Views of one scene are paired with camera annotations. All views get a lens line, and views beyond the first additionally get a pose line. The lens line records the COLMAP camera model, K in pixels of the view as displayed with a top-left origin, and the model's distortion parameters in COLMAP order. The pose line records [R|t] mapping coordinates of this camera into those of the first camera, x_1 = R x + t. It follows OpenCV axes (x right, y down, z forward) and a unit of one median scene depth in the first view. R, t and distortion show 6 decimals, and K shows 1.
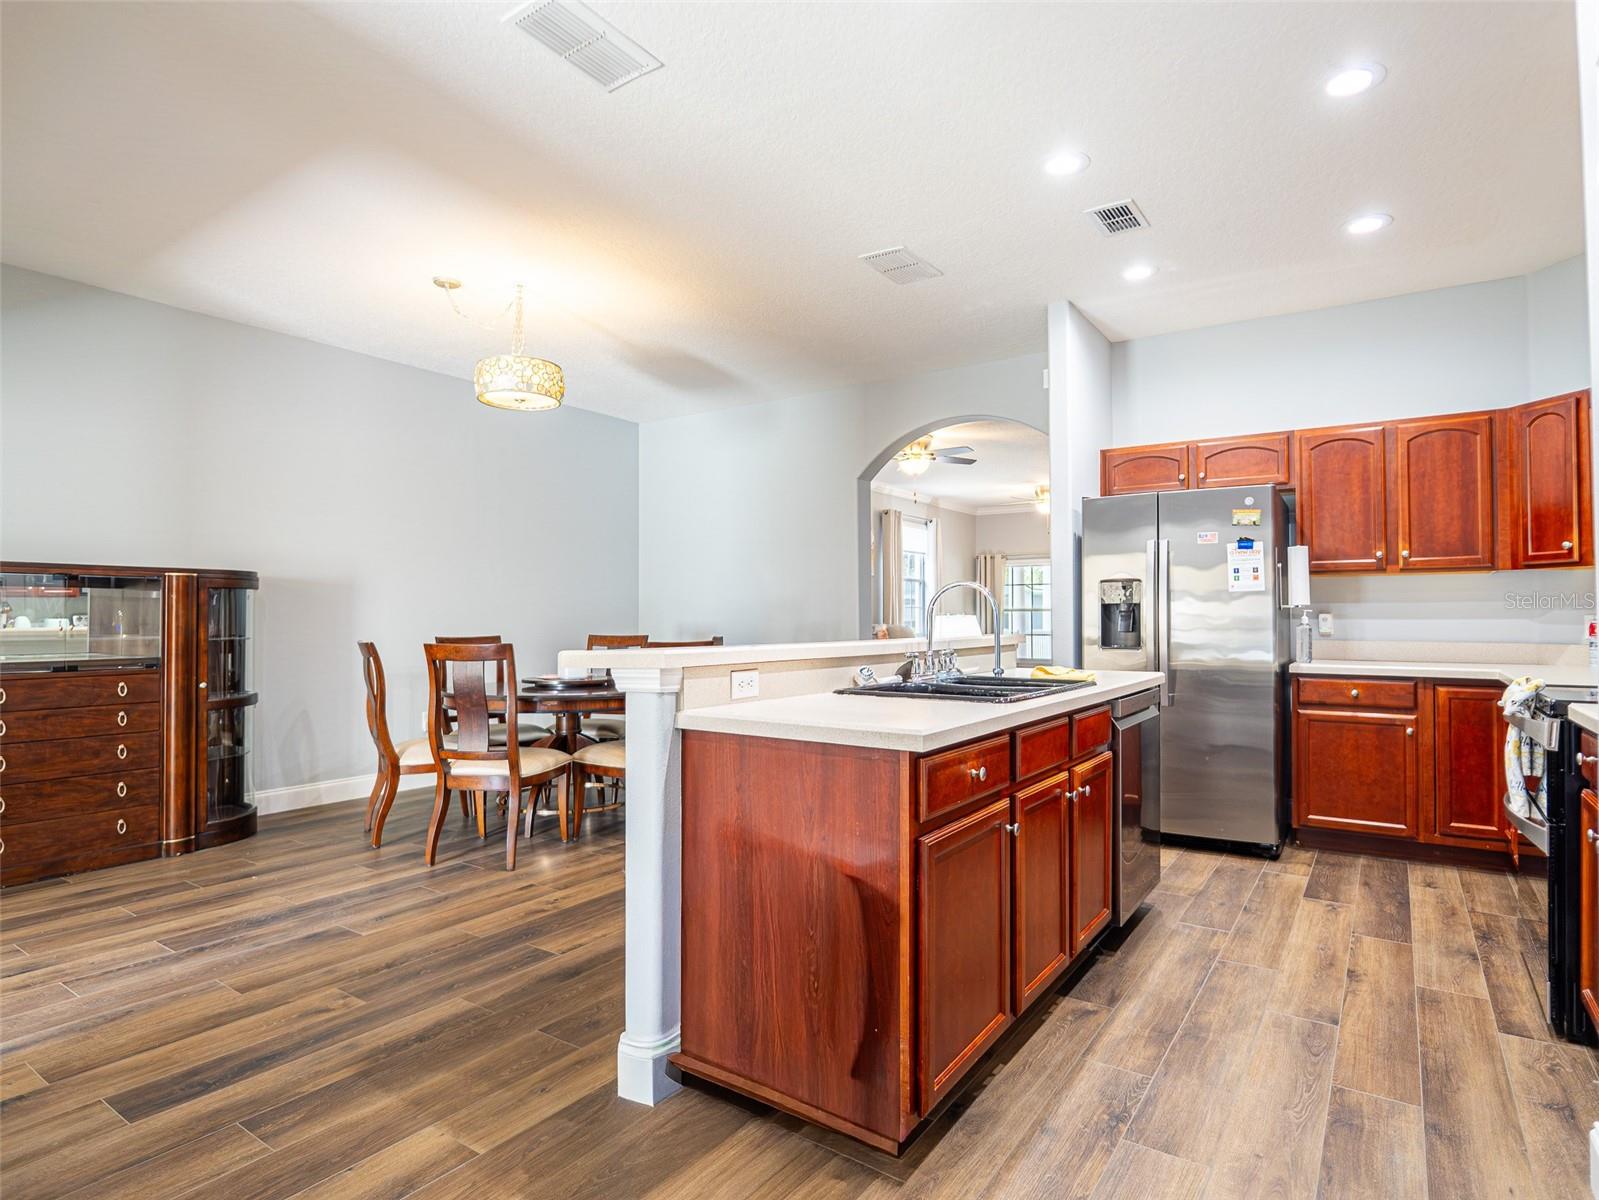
lens RADIAL K [[855.6, 0, 828.7], [0, 855.6, 667.2], [0, 0, 1]] dist [-0.013901, 0.001373]
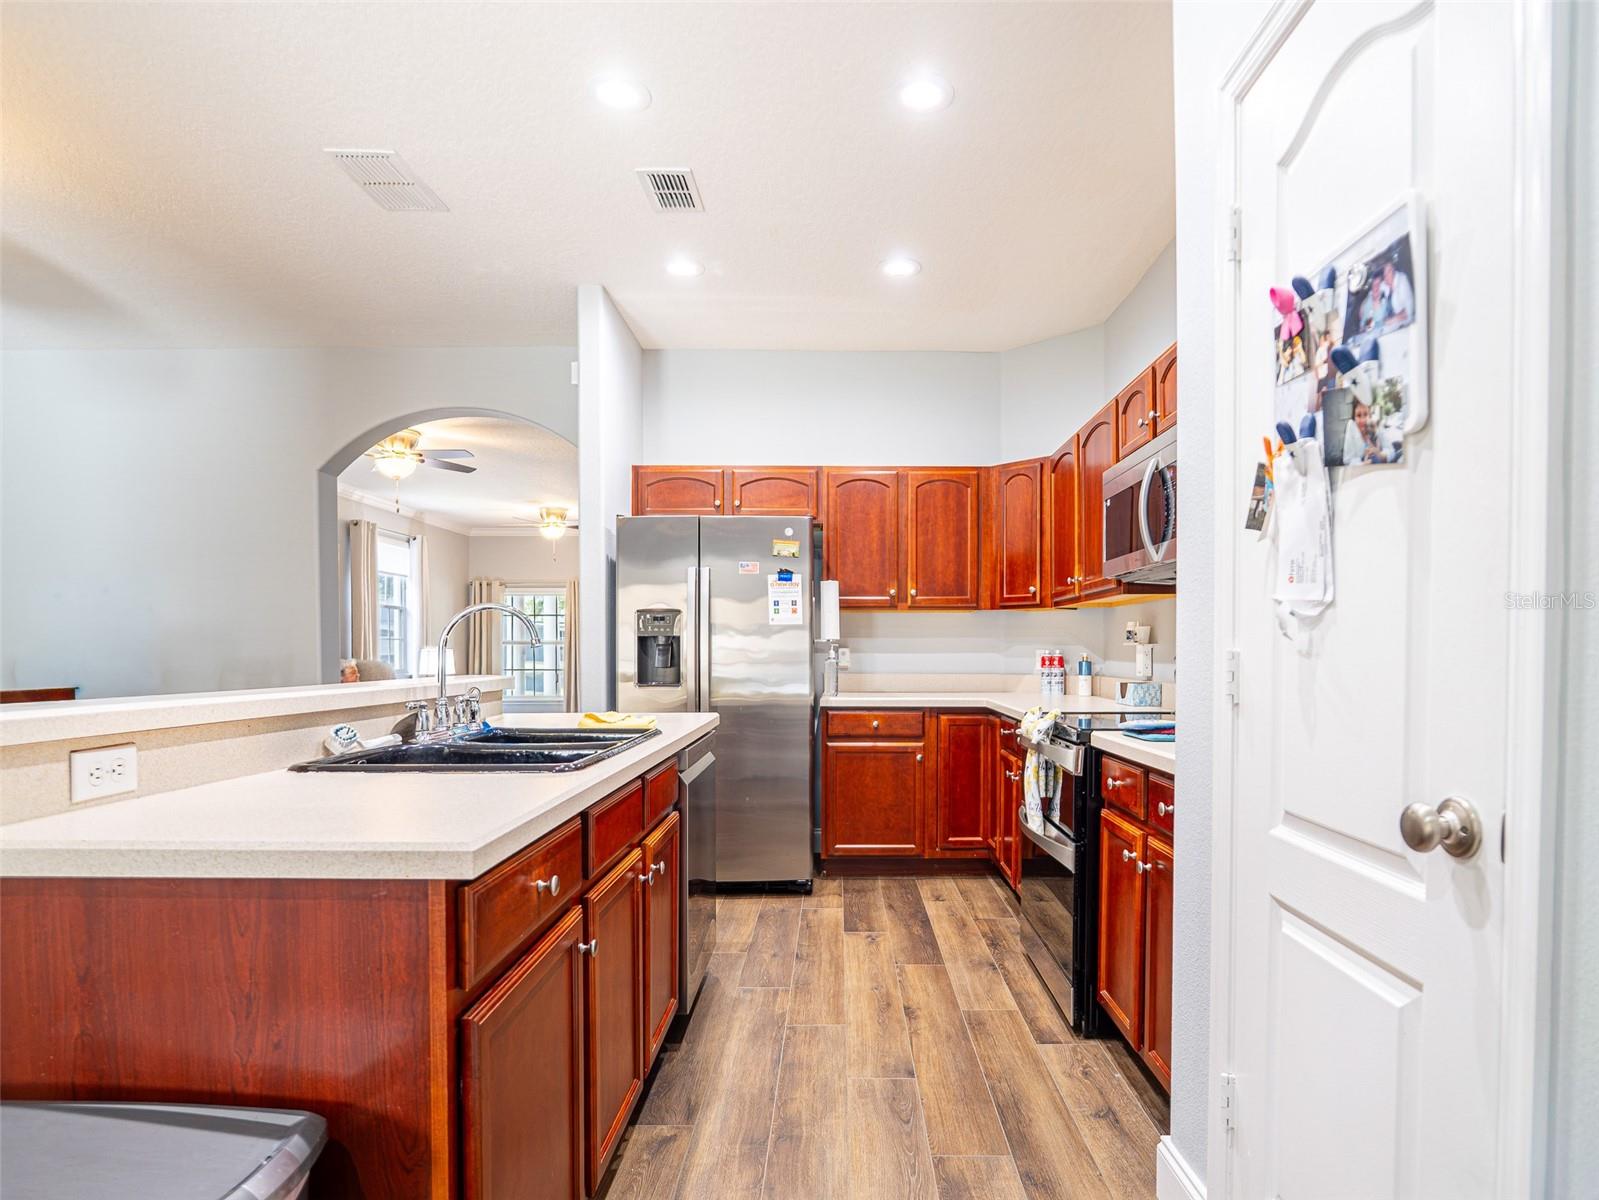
lens RADIAL K [[855.6, 0, 828.7], [0, 855.6, 667.2], [0, 0, 1]] dist [-0.013901, 0.001373]
pose [[0.836957, -0.009087, 0.547193, -0.002782], [0.030569, 0.999077, -0.030165, -0.010429], [-0.546414, 0.041974, 0.836463, 0.168336]]
